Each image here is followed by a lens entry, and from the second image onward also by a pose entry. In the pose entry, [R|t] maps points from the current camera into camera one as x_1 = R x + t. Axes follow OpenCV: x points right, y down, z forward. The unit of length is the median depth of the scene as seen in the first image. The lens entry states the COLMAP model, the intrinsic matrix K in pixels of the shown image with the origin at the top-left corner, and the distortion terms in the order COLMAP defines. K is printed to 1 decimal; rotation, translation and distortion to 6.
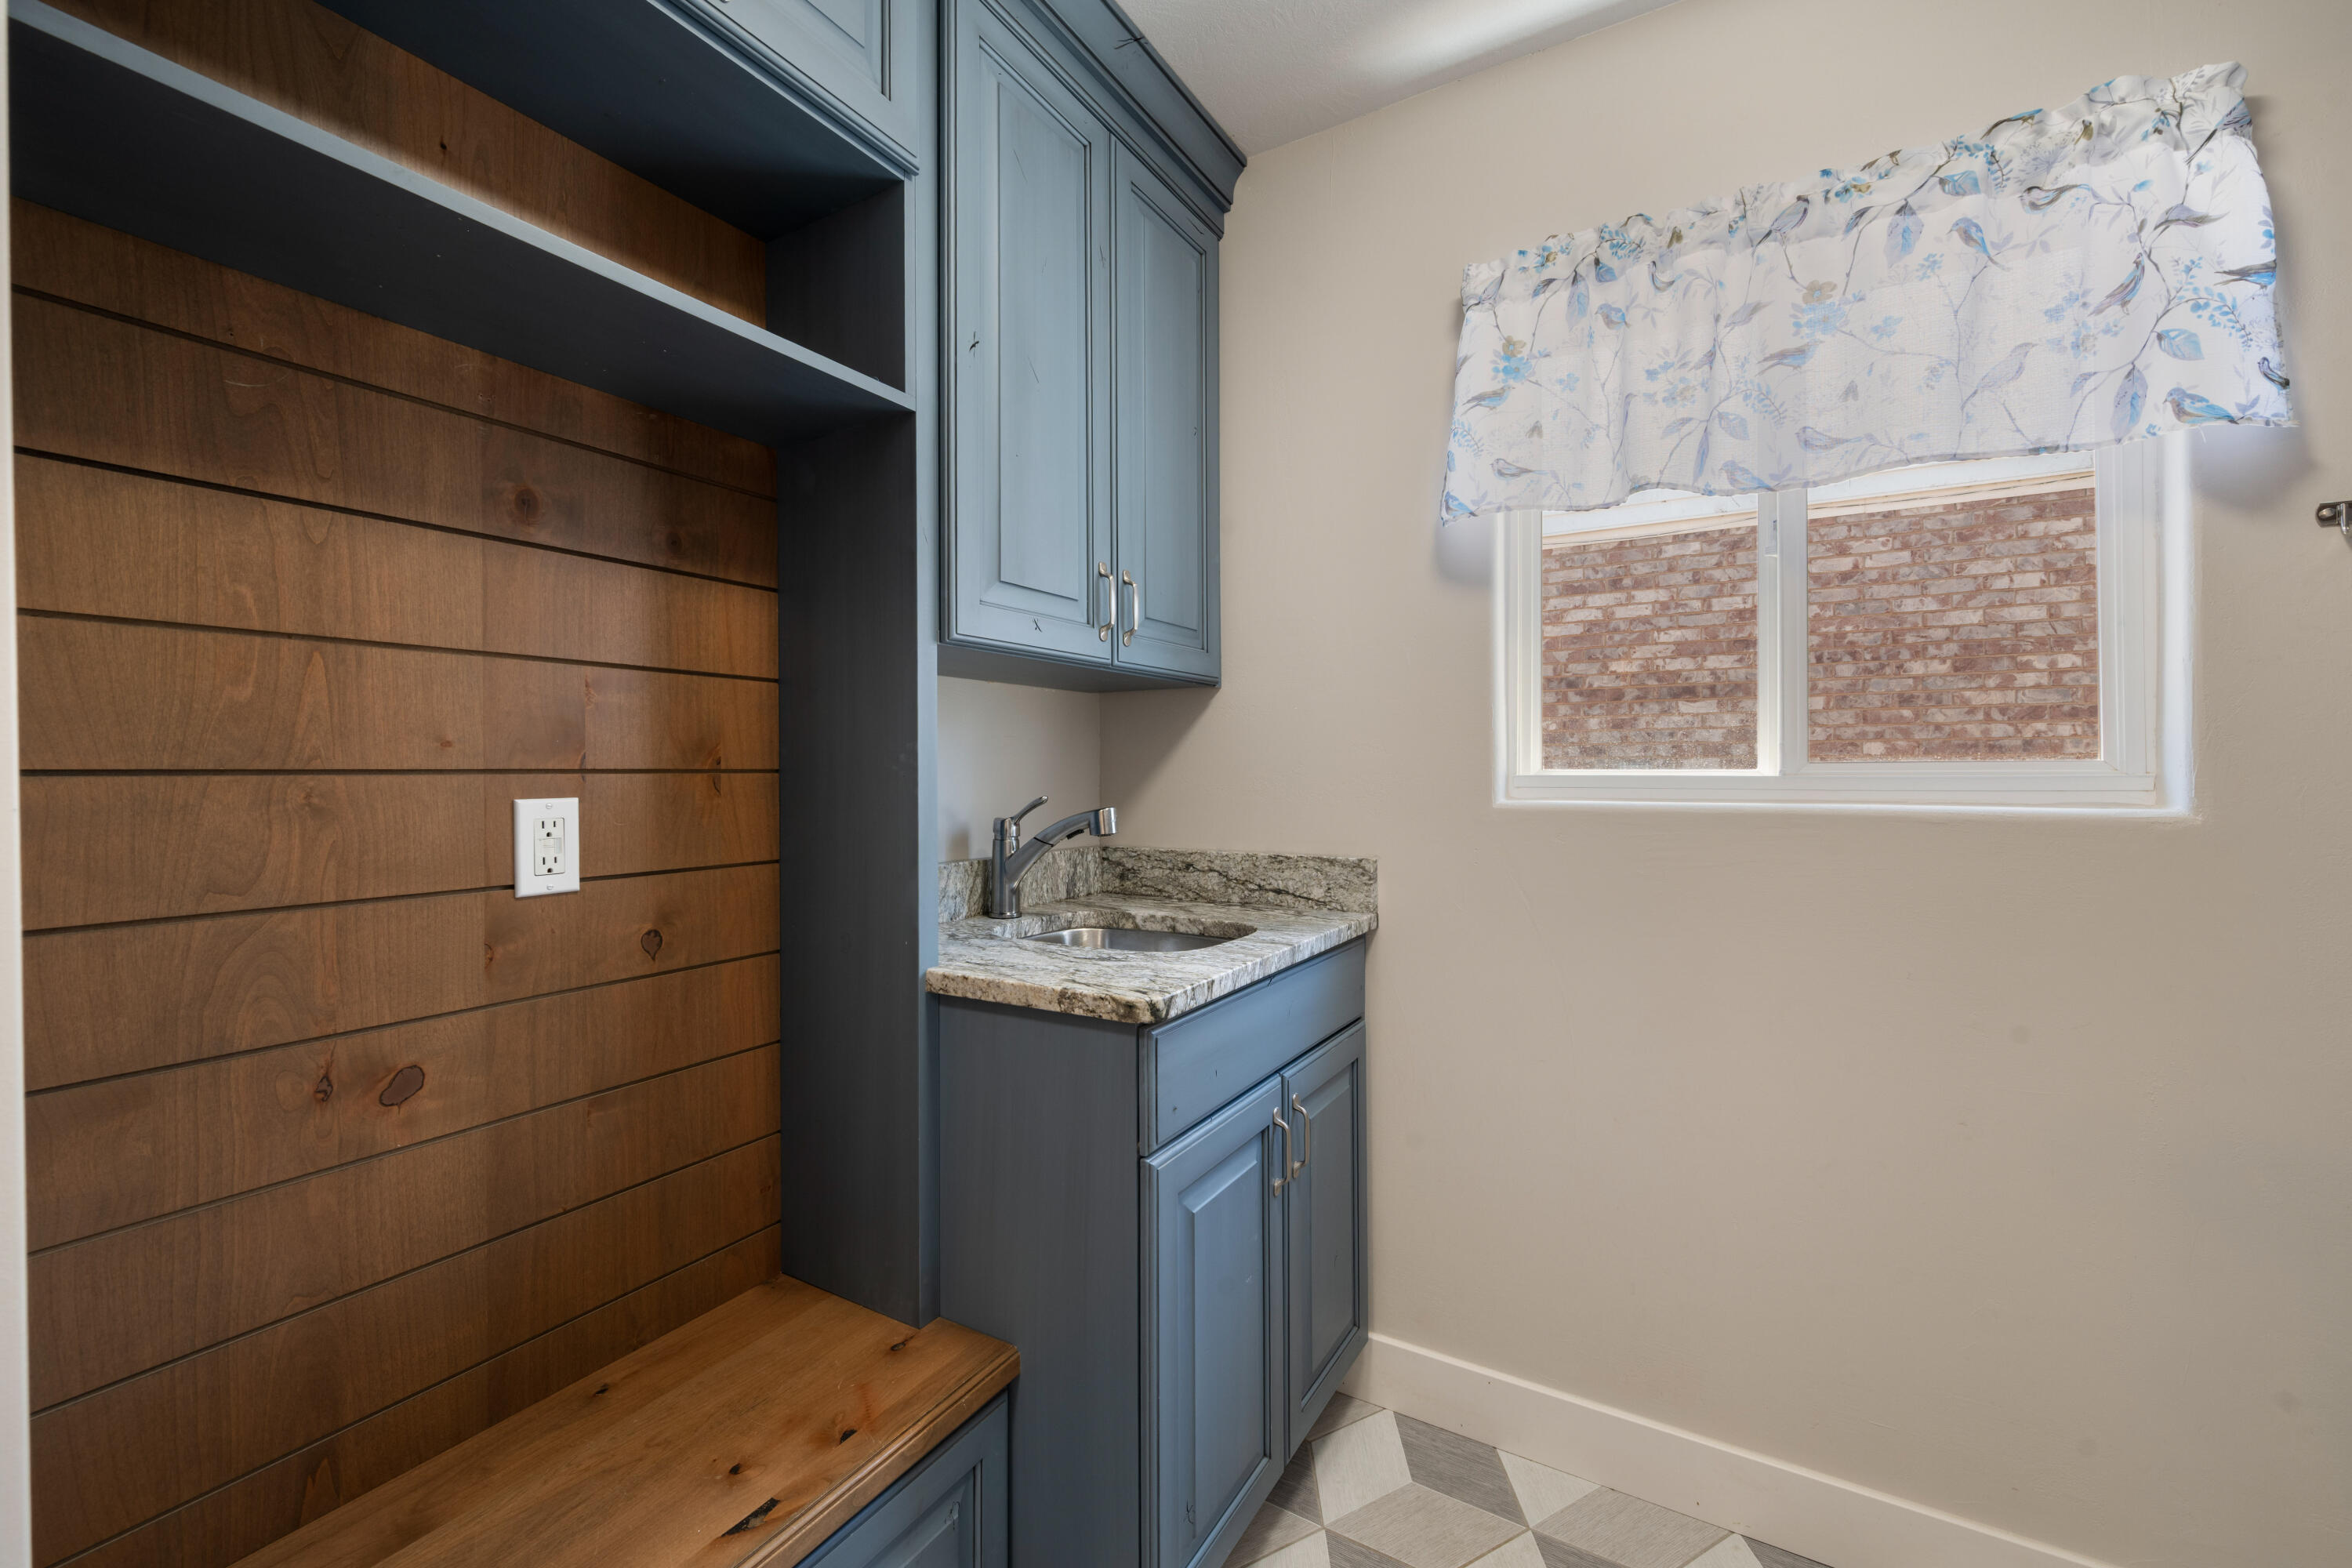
lens RADIAL K [[940.4, 0, 1182.5], [0, 940.4, 774.7], [0, 0, 1]] dist [-0.001077, 0.000297]
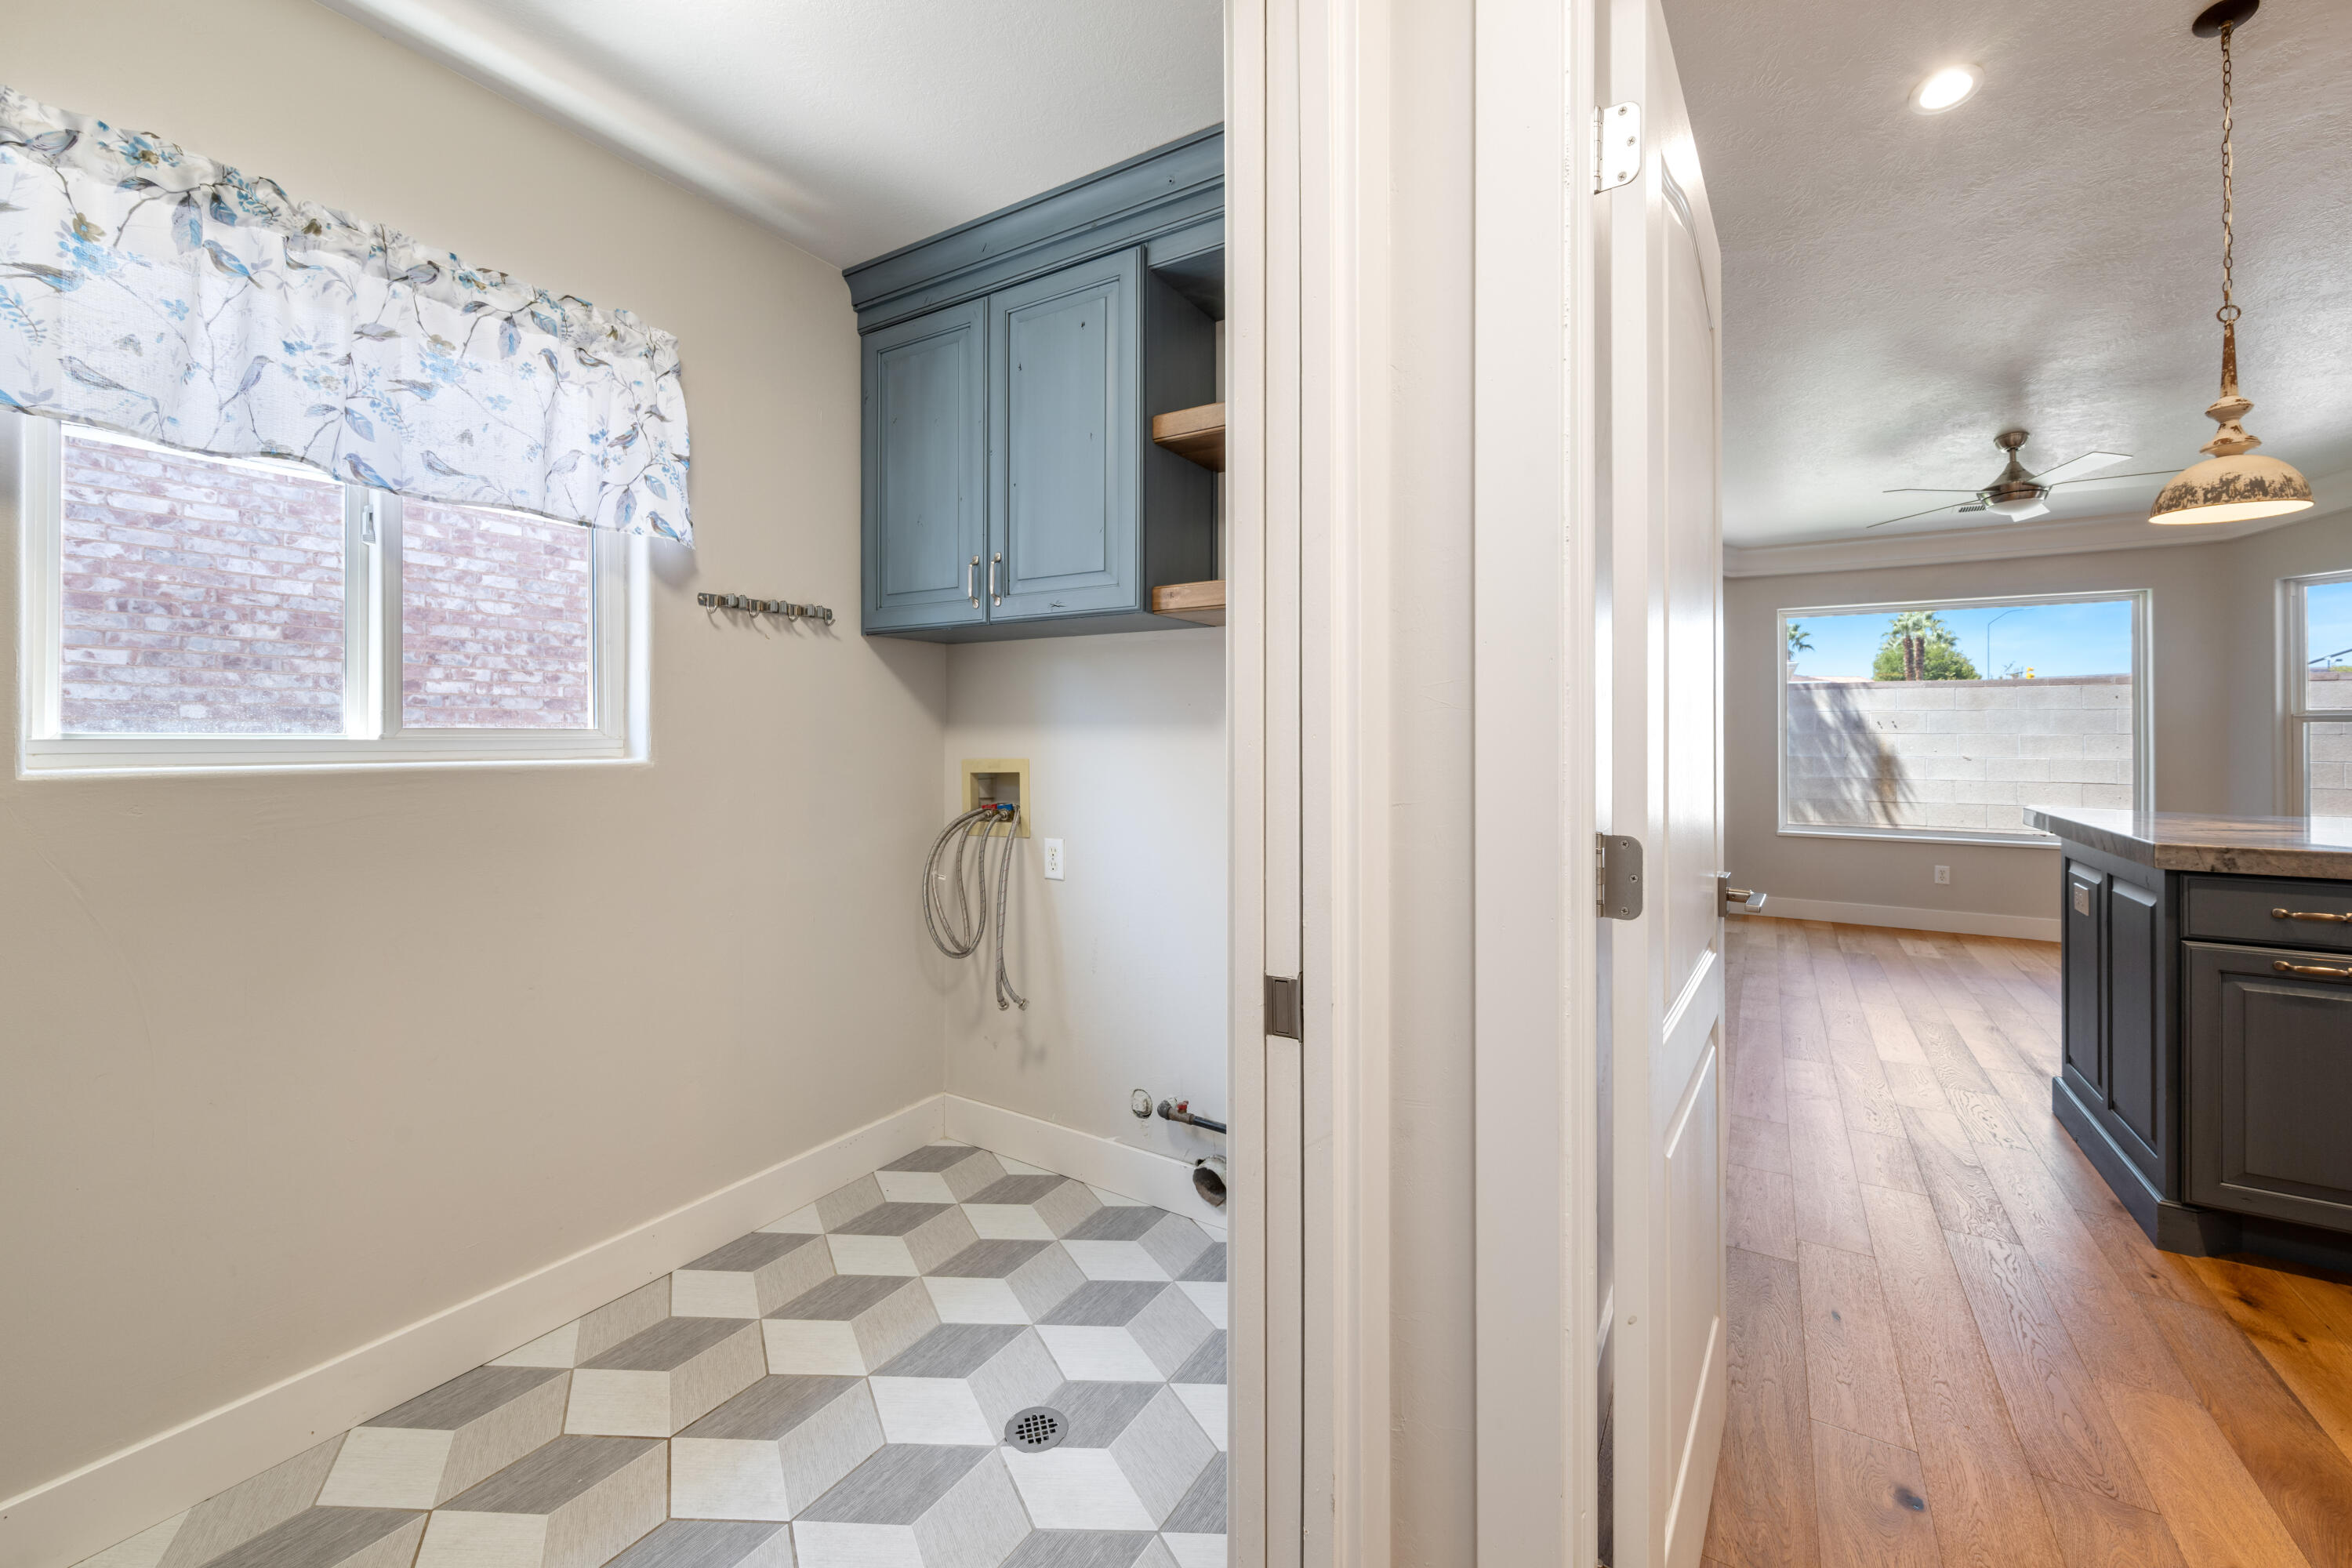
lens RADIAL K [[940.4, 0, 1175.5], [0, 940.4, 730.8], [0, 0, 1]] dist [-0.001077, 0.000297]
pose [[0.023118, 0.007368, 0.999706, -0.475303], [0.002599, 0.999969, -0.007430, 0.001845], [-0.999729, 0.002770, 0.023098, 0.010602]]
